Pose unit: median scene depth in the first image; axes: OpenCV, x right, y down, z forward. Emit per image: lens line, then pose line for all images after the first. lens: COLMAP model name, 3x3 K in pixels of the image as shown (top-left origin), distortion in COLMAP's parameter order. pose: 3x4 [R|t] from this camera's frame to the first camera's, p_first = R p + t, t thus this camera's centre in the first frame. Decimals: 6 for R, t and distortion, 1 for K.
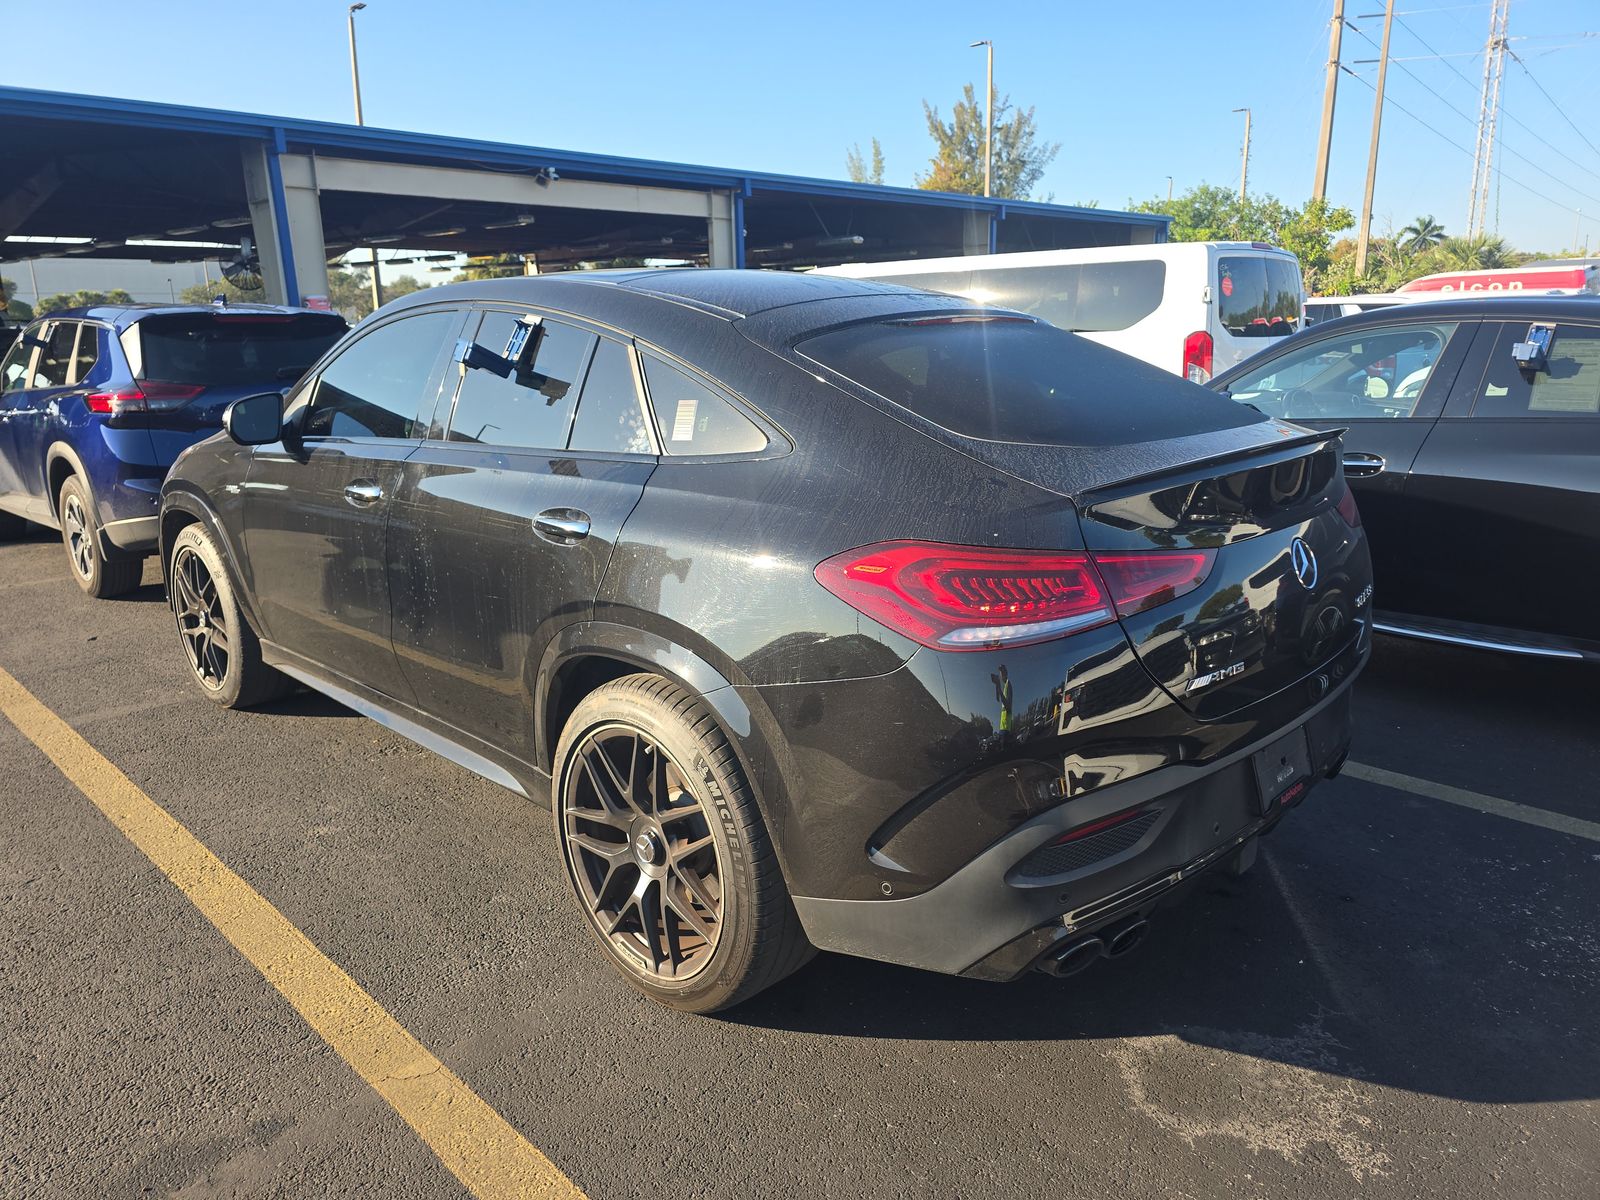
lens RADIAL K [[1106.4, 0, 800.0], [0, 1106.4, 600.0], [0, 0, 1]] dist [0.121174, -0.091854]
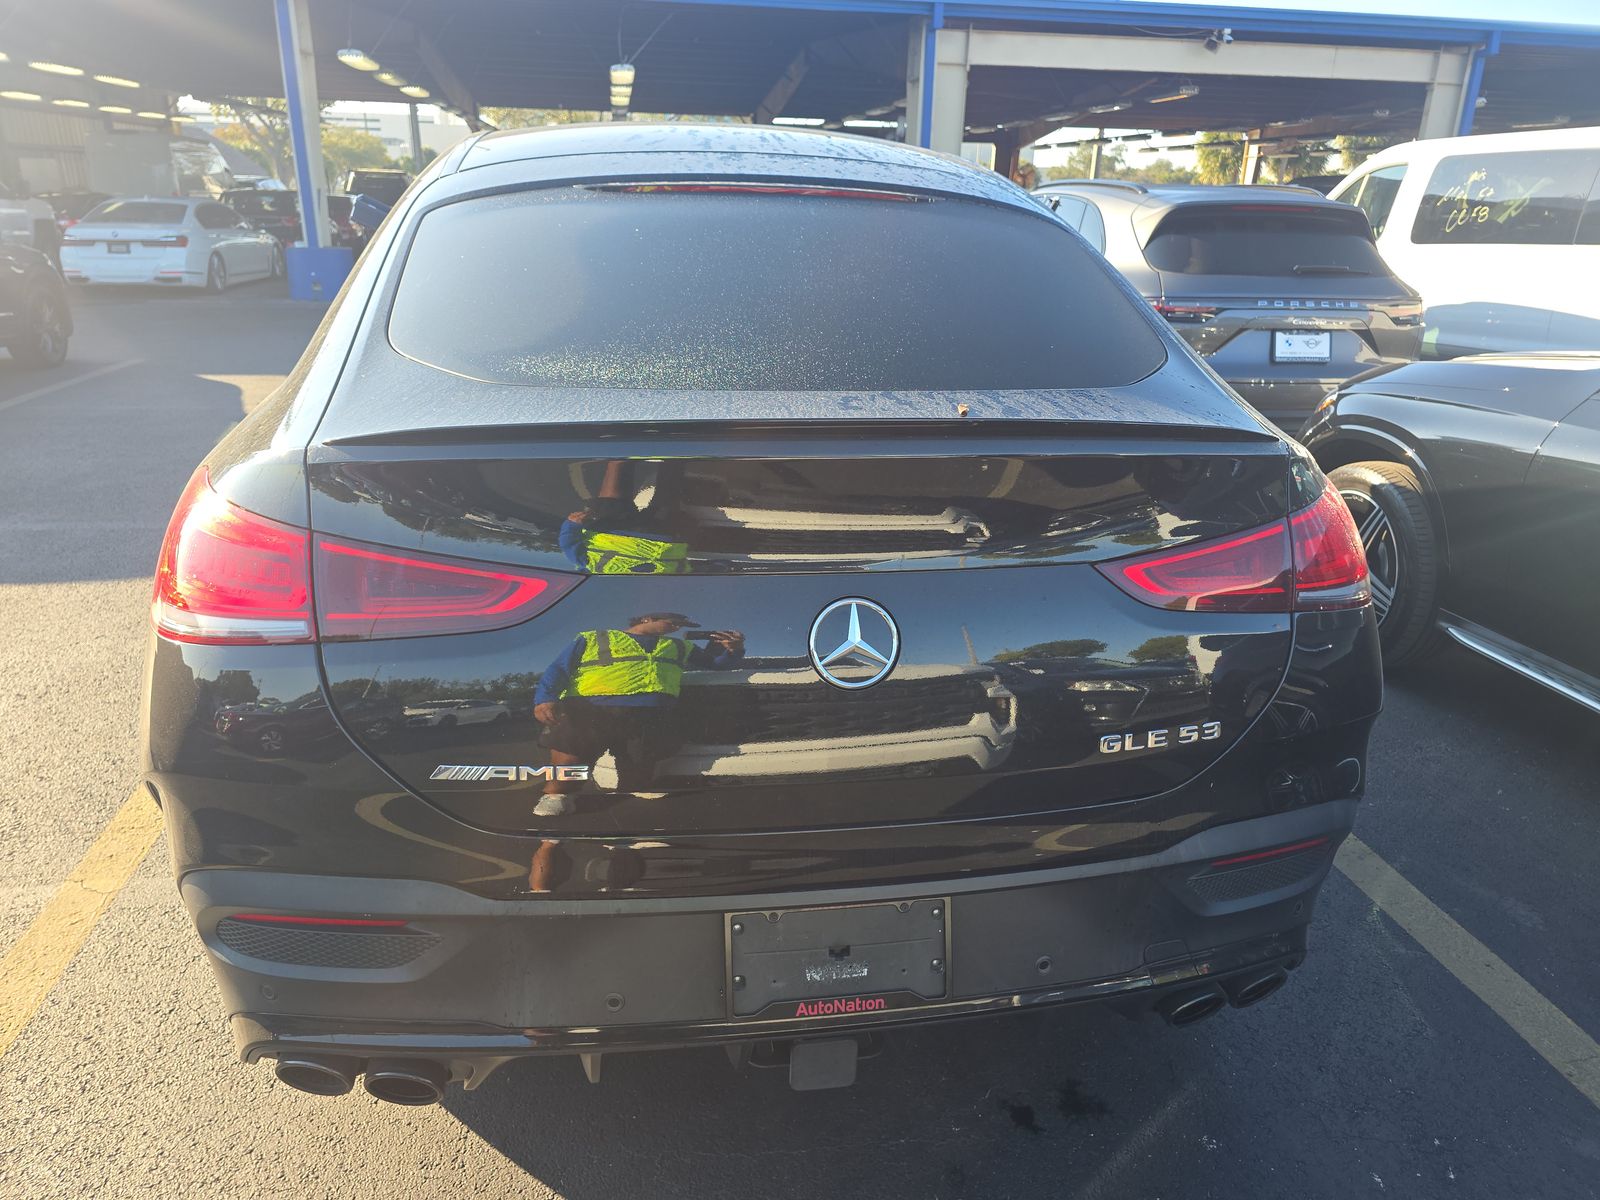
lens RADIAL K [[1106.4, 0, 800.0], [0, 1106.4, 600.0], [0, 0, 1]] dist [0.121174, -0.091854]
pose [[0.809403, 0.241316, -0.535381, 0.092797], [-0.191800, 0.970304, 0.147384, -0.014881], [0.555049, -0.016607, 0.831652, 0.056743]]
